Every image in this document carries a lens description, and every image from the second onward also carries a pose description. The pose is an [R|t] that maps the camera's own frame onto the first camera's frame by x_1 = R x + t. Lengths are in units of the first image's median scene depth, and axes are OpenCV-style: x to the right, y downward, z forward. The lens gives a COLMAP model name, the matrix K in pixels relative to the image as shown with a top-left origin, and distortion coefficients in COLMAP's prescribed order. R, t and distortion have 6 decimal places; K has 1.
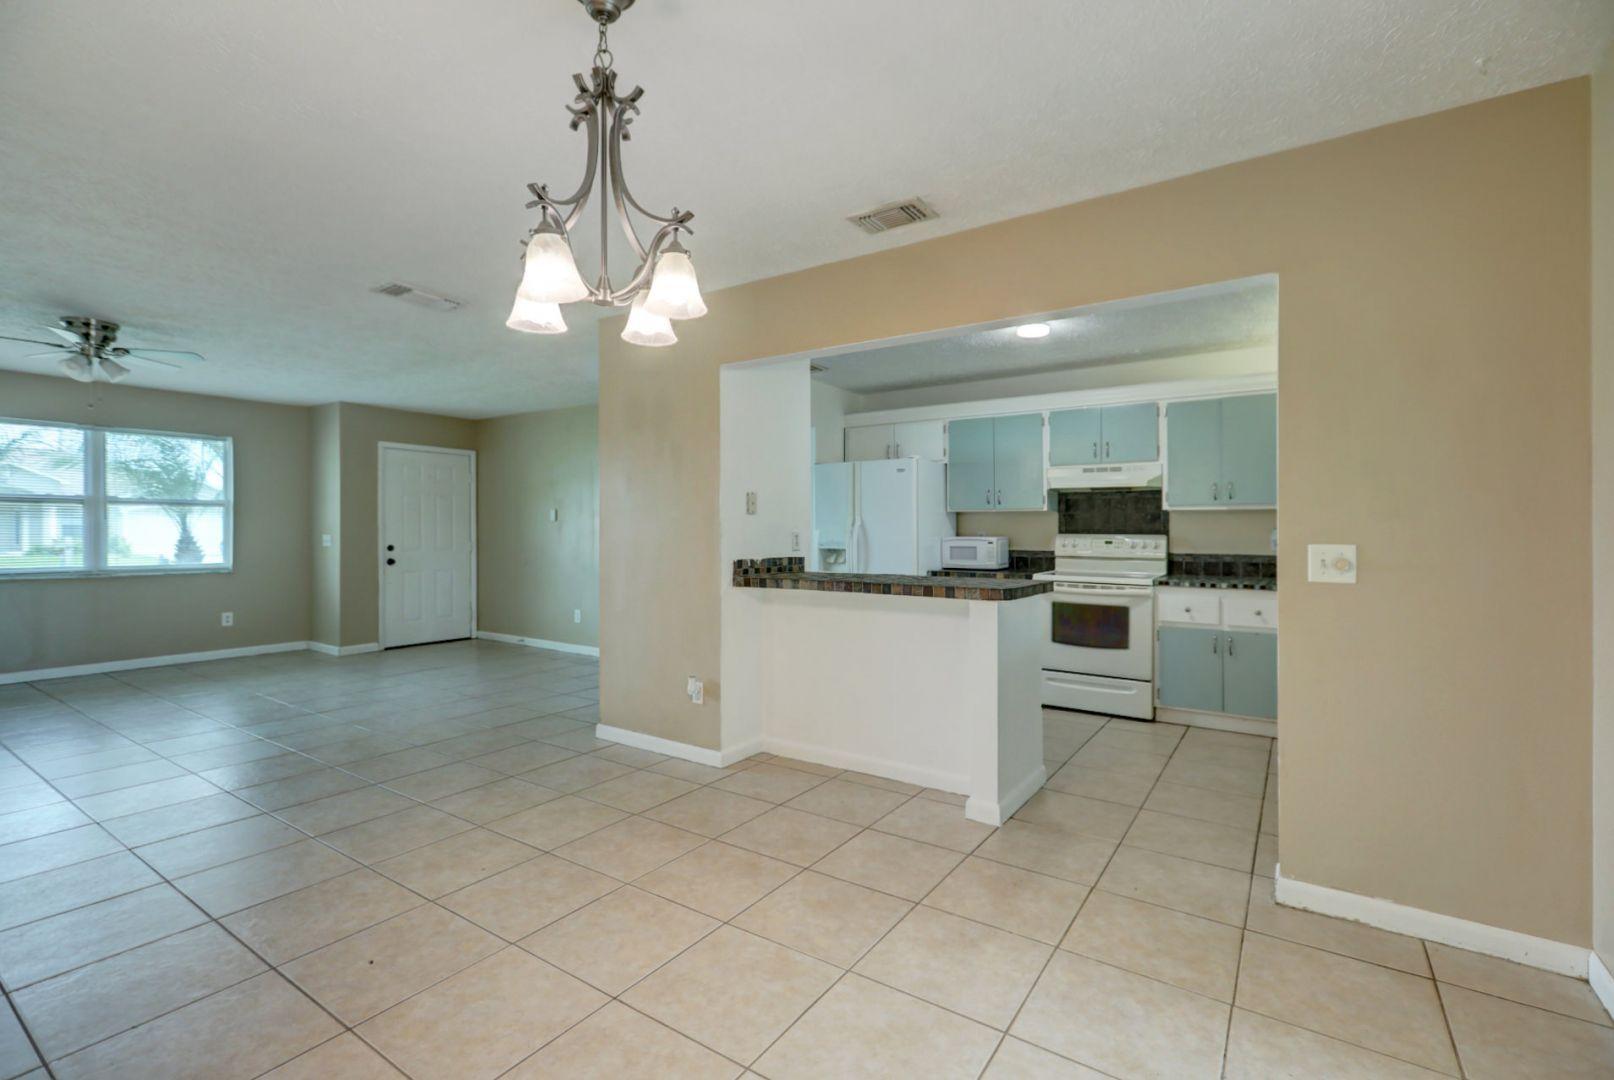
lens RADIAL K [[726.2, 0, 806.8], [0, 726.2, 529.7], [0, 0, 1]] dist [0.002569, 0.000697]
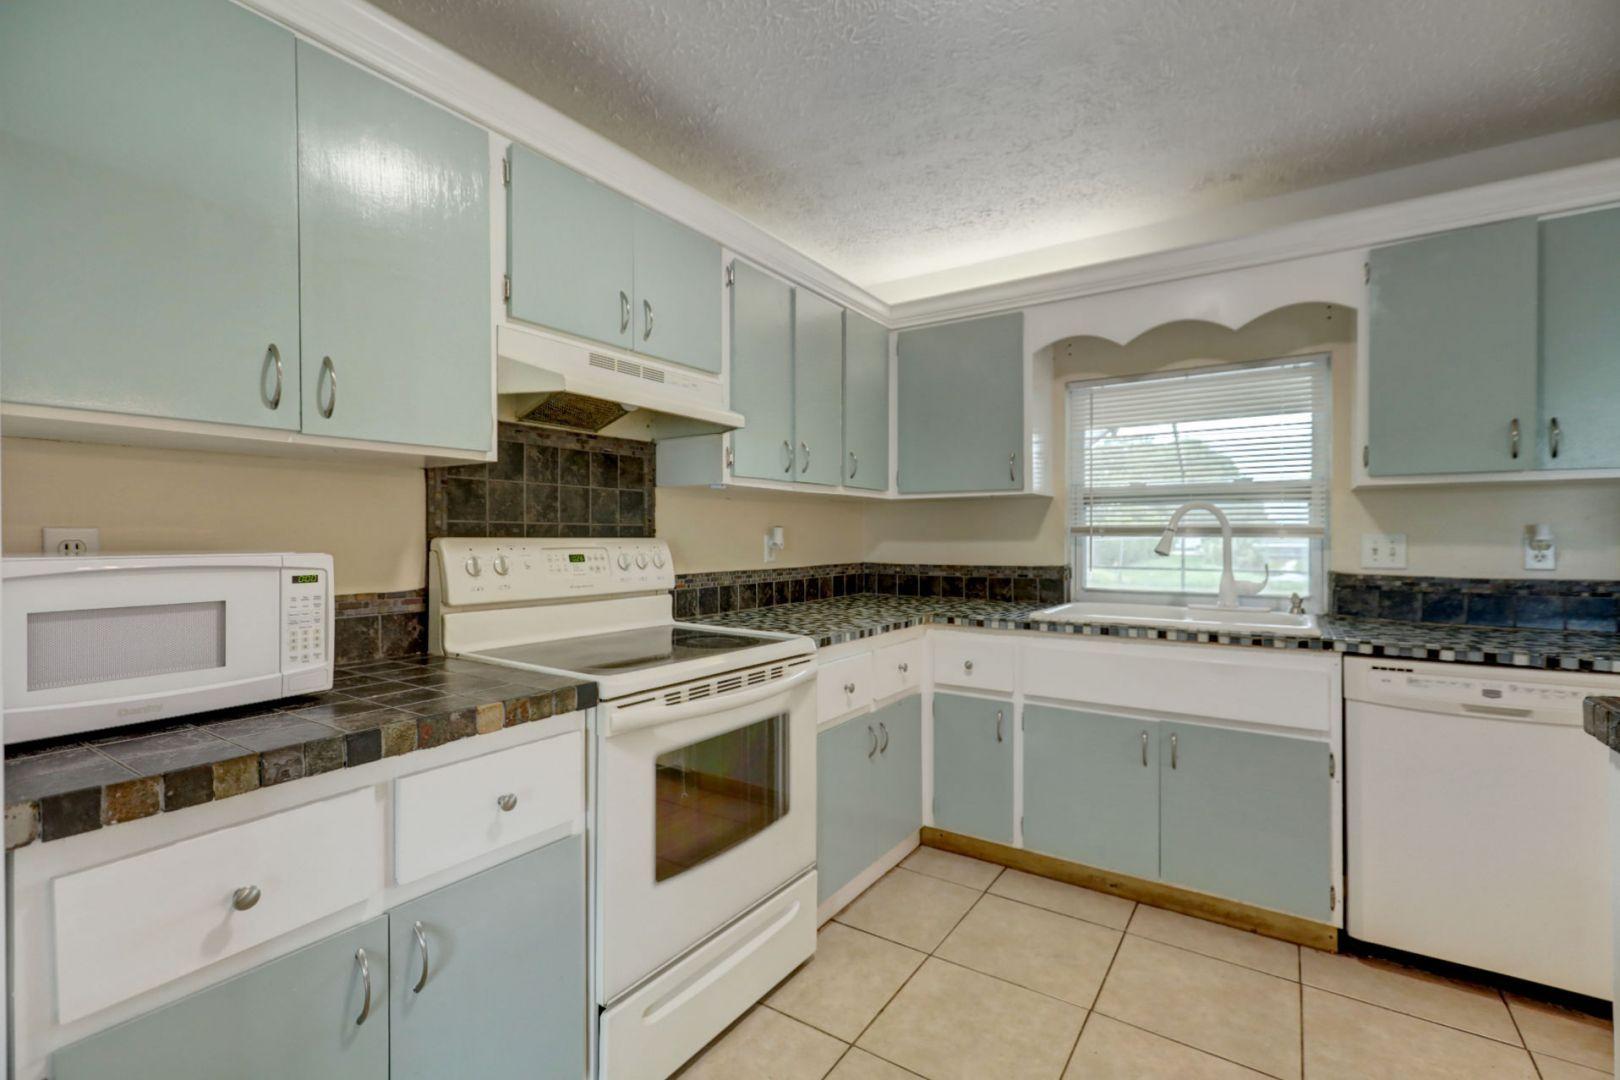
lens RADIAL K [[720.6, 0, 812.5], [0, 720.6, 542.8], [0, 0, 1]] dist [0.000685, 0.000557]
pose [[-0.000720, -0.015217, 0.999884, 0.027922], [-0.003084, 0.999879, 0.015214, 0.003152], [-0.999995, -0.003072, -0.000767, 0.941020]]
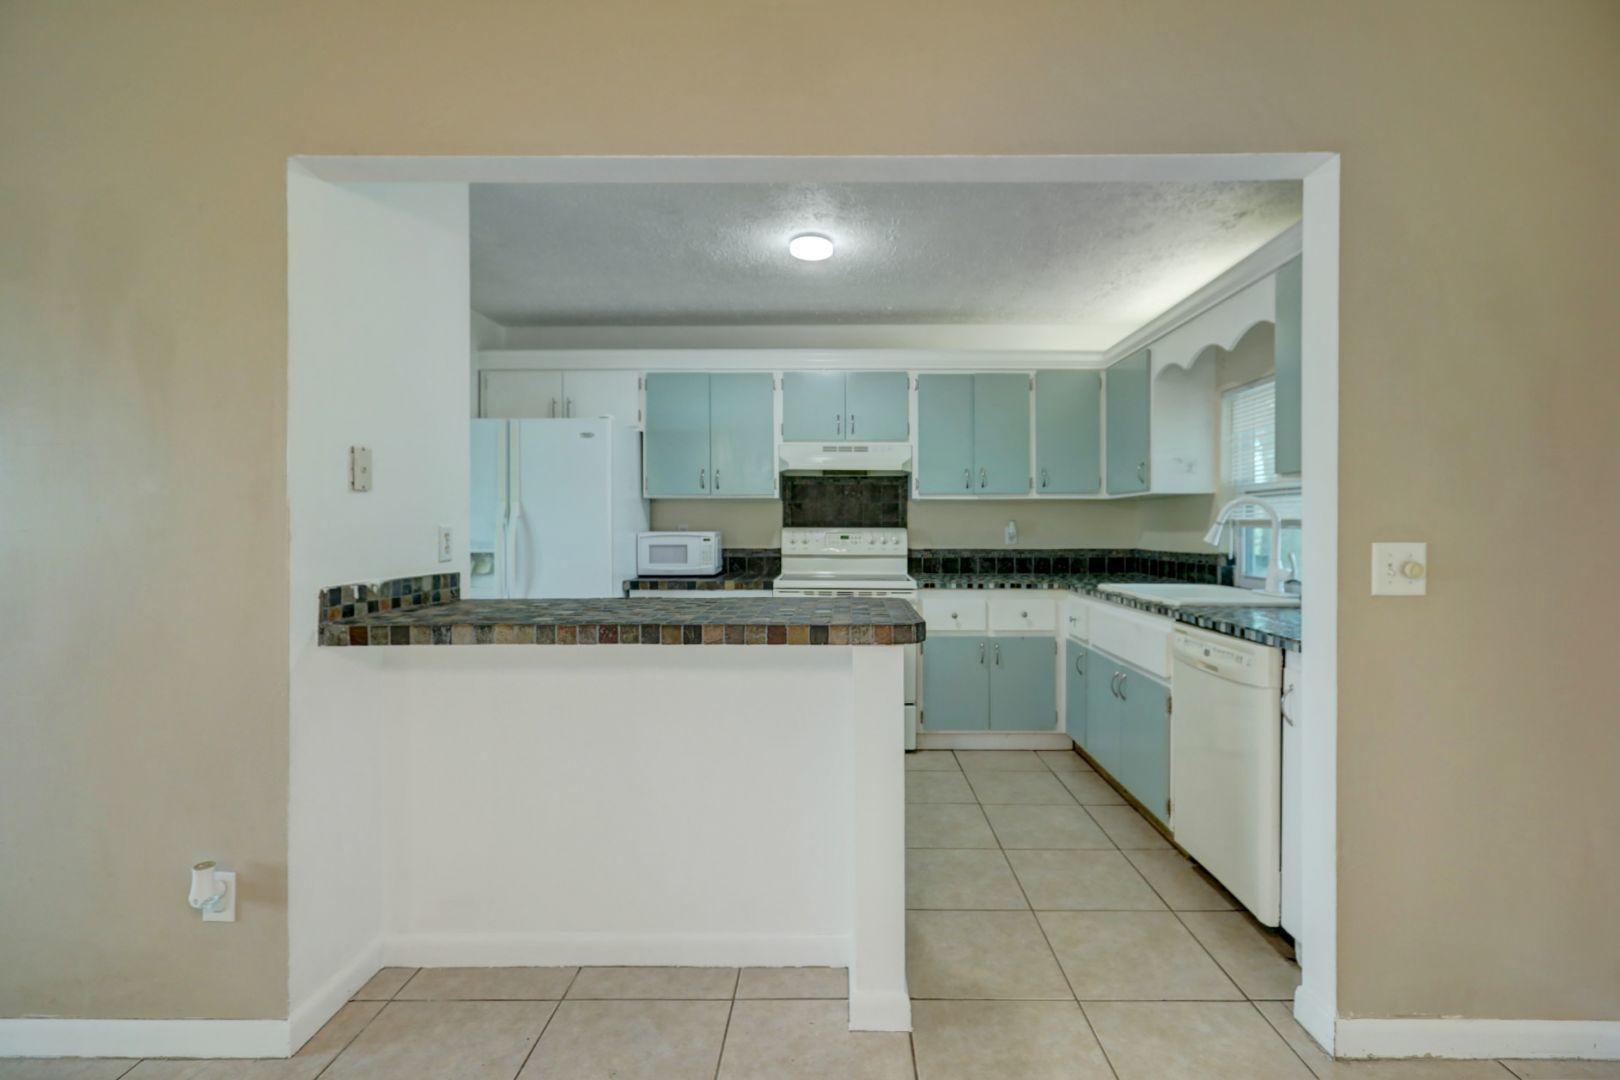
lens RADIAL K [[739.3, 0, 836.9], [0, 739.3, 520.5], [0, 0, 1]] dist [0.000539, 0.000075]
pose [[0.829556, -0.000647, 0.558423, -0.069797], [0.001731, 0.999998, -0.001413, -0.000520], [-0.558421, 0.002138, 0.829555, 0.326638]]
